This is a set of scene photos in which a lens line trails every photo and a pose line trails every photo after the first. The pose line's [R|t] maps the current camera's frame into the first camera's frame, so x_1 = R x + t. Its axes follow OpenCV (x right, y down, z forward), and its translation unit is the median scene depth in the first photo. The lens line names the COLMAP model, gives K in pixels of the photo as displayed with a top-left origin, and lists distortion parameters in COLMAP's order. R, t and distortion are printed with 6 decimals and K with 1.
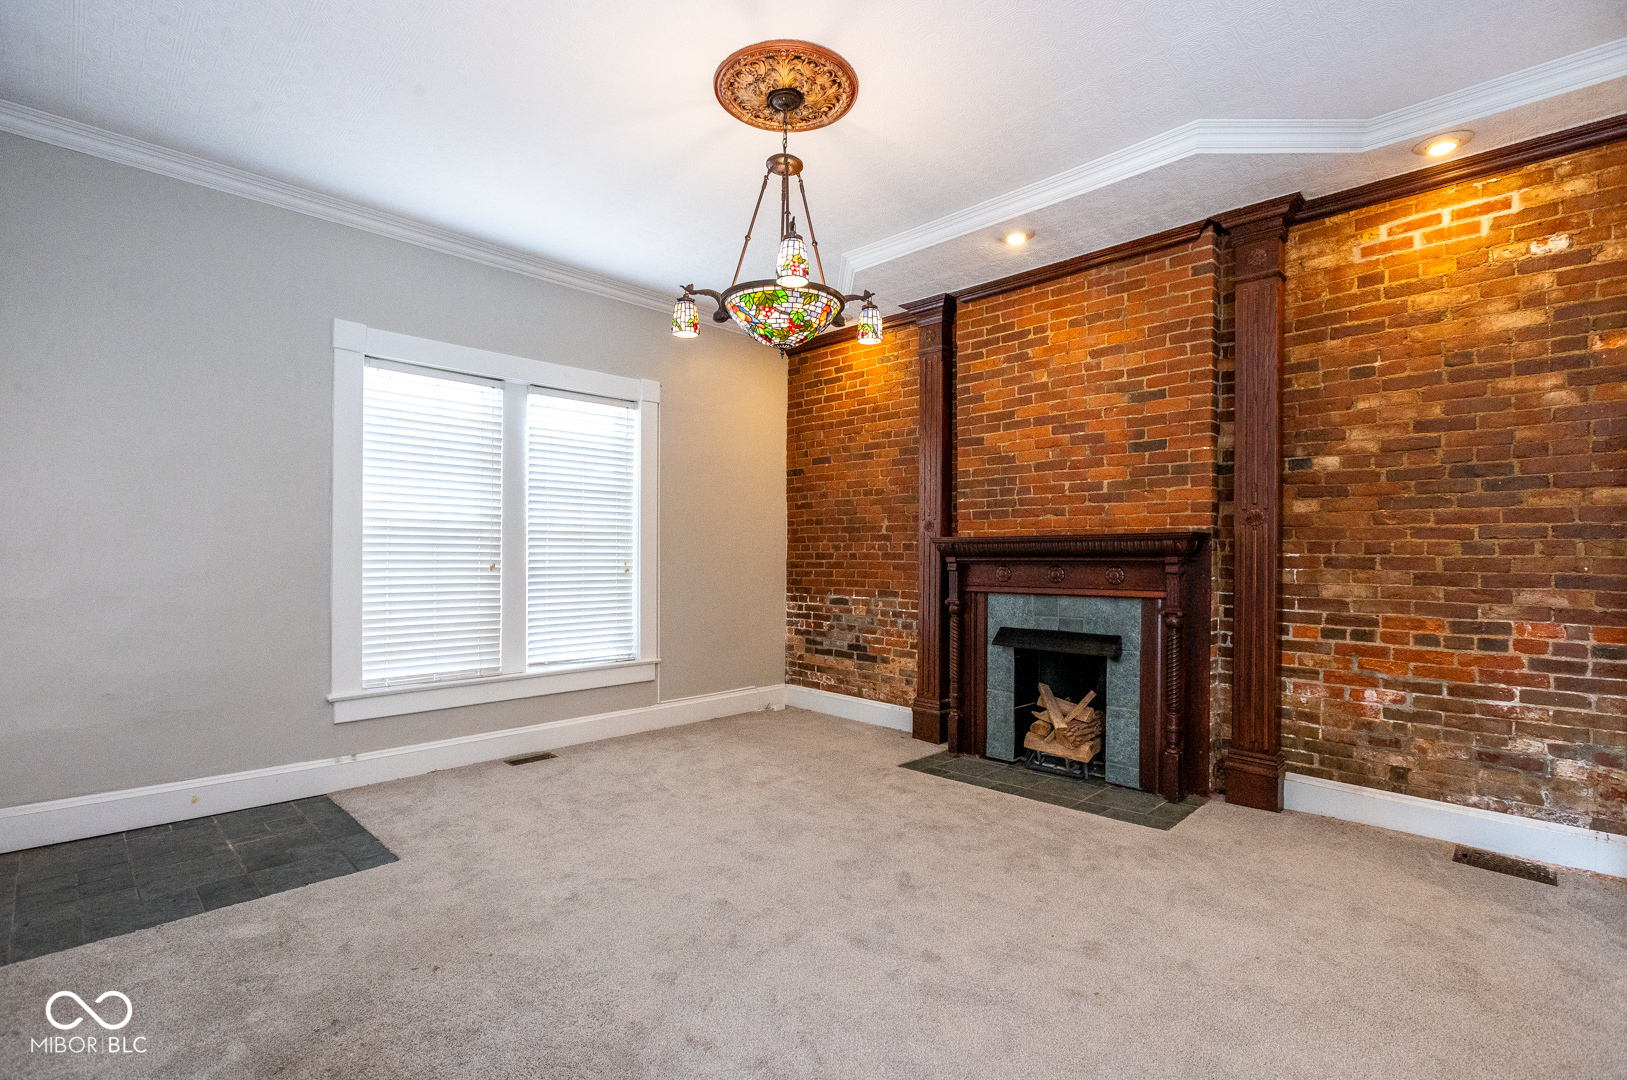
lens RADIAL K [[741.3, 0, 807.6], [0, 741.3, 541.1], [0, 0, 1]] dist [-0.010967, 0.000992]
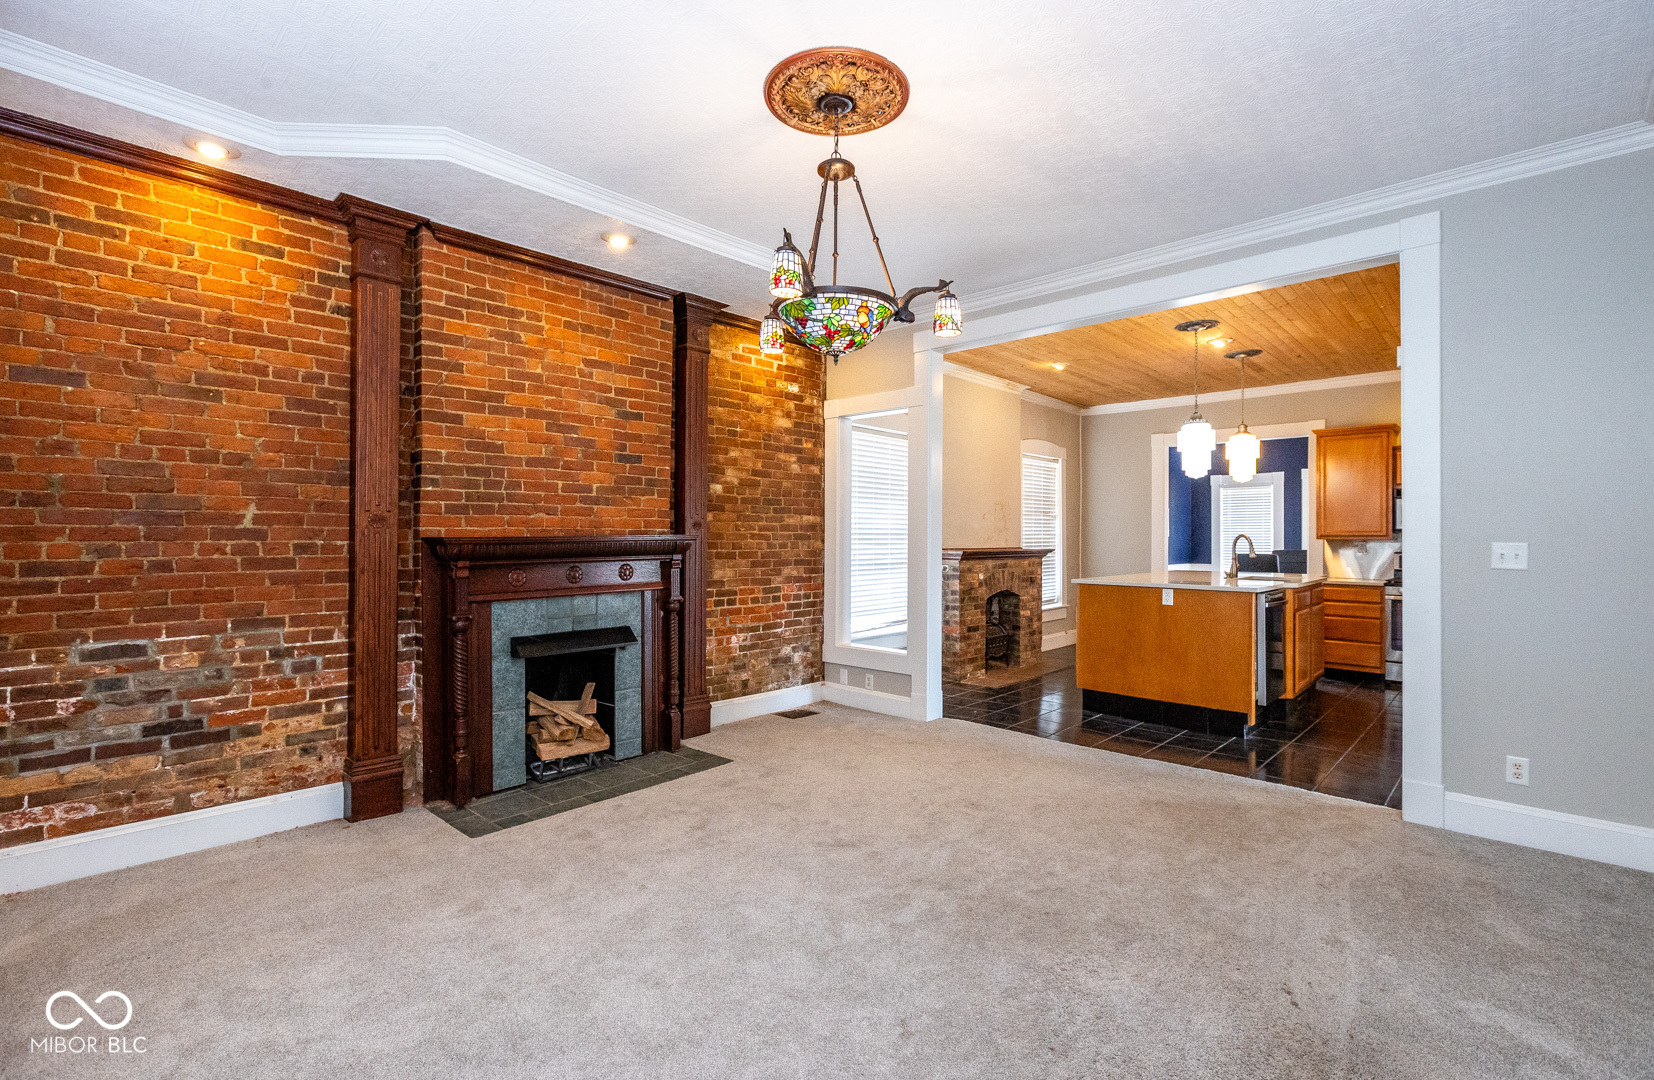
lens RADIAL K [[731.5, 0, 805.8], [0, 731.5, 534.7], [0, 0, 1]] dist [-0.000937, 0.000245]
pose [[0.005501, 0.004620, 0.999974, -0.640158], [-0.008699, 0.999952, -0.004572, -0.006714], [-0.999947, -0.008674, 0.005541, 0.672639]]
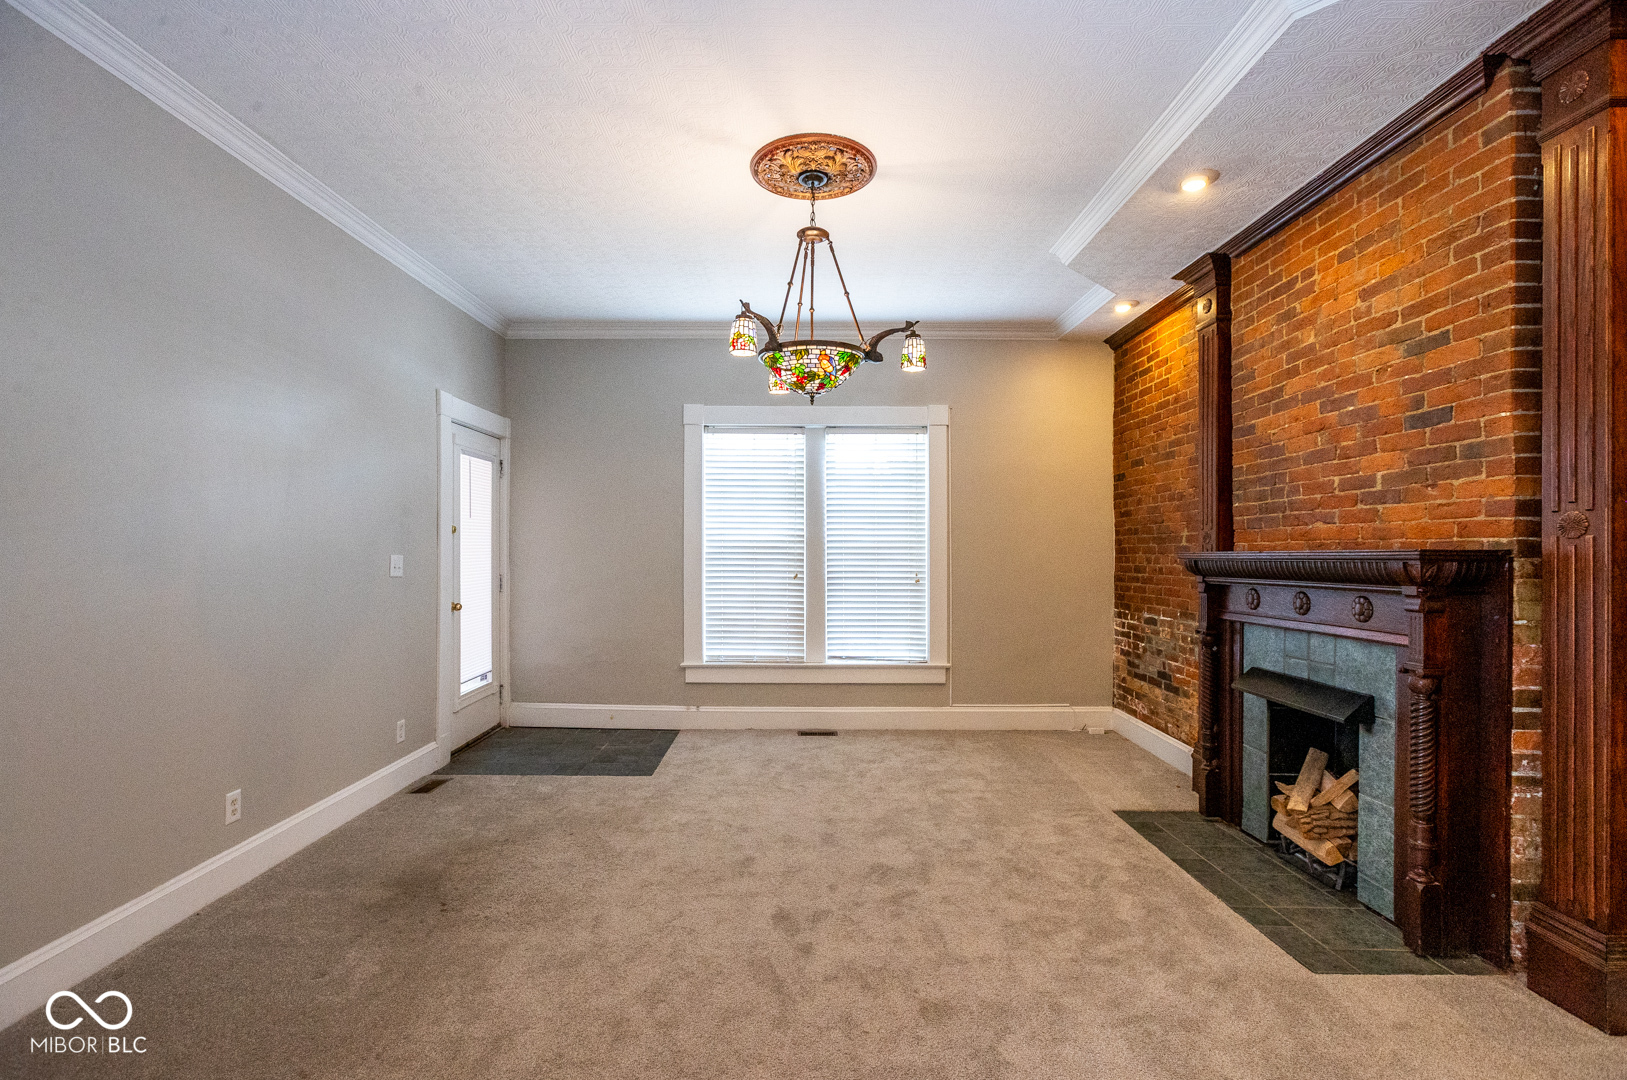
lens RADIAL K [[738.1, 0, 809.6], [0, 738.1, 544.7], [0, 0, 1]] dist [-0.000082, 0.000402]
pose [[0.710958, -0.008802, -0.703180, 0.498404], [0.012519, 0.999922, 0.000141, -0.020319], [0.703123, -0.008903, 0.711012, 0.121144]]
